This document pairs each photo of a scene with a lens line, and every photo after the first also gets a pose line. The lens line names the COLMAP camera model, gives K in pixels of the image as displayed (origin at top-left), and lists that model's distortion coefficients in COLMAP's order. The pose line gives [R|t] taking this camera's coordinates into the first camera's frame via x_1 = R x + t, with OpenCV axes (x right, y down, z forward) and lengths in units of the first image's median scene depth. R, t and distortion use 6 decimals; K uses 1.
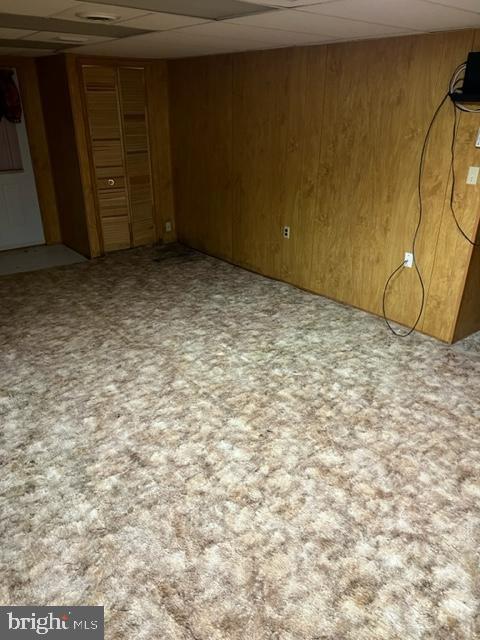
lens RADIAL K [[486.4, 0, 234.8], [0, 486.4, 321.2], [0, 0, 1]] dist [0.060632, -0.059217]
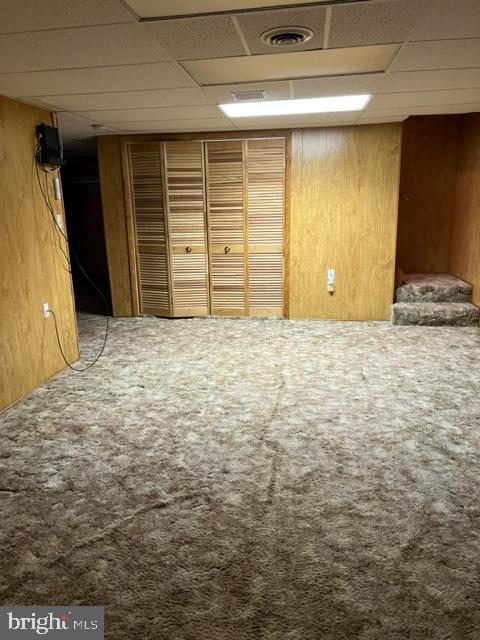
lens RADIAL K [[486.4, 0, 235.6], [0, 486.4, 320.8], [0, 0, 1]] dist [0.060632, -0.059217]
pose [[-0.684492, -0.163554, 0.710437, -0.699640], [0.318228, 0.809730, 0.493019, -0.528625], [-0.655898, 0.563548, -0.502207, 1.382737]]
